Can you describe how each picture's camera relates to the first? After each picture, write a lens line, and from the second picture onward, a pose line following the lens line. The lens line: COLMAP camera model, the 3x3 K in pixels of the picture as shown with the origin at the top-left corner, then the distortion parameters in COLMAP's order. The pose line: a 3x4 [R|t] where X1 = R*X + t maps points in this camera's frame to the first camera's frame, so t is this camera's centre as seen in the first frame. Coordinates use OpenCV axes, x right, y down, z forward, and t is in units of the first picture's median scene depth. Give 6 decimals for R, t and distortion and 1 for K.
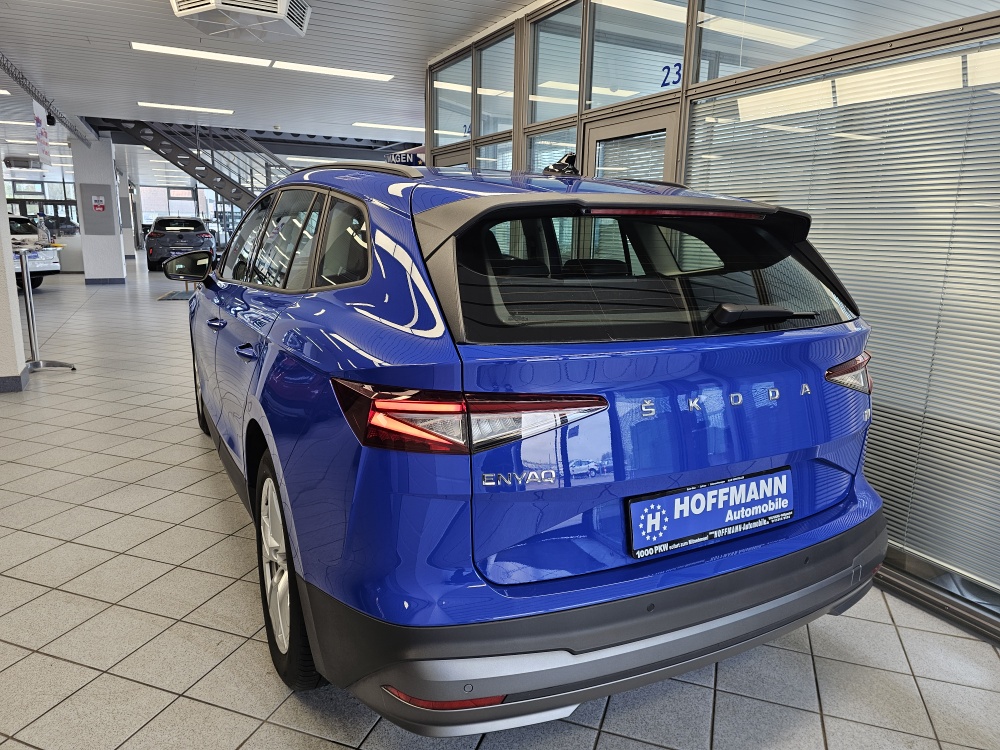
lens RADIAL K [[683.9, 0, 504.6], [0, 683.9, 379.7], [0, 0, 1]] dist [0.050187, -0.047887]
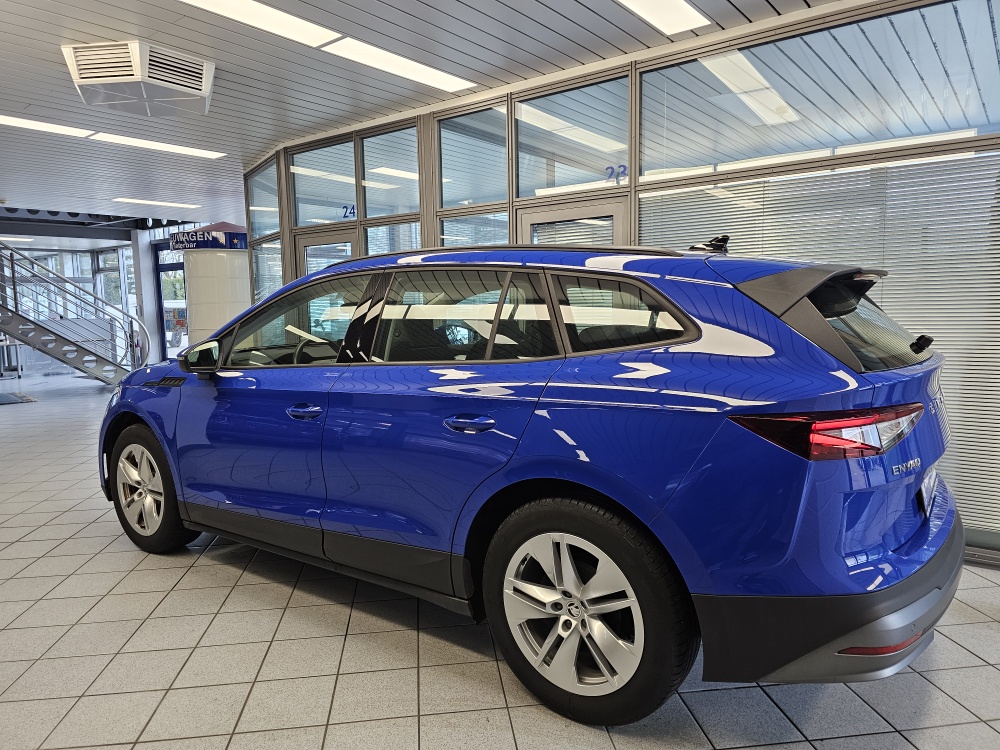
lens RADIAL K [[672.3, 0, 501.6], [0, 672.3, 371.0], [0, 0, 1]] dist [0.085746, -0.099020]
pose [[0.892590, -0.086582, 0.442478, -0.142576], [0.137342, 0.986961, -0.083930, -0.004389], [-0.429442, 0.135686, 0.892843, 0.011681]]
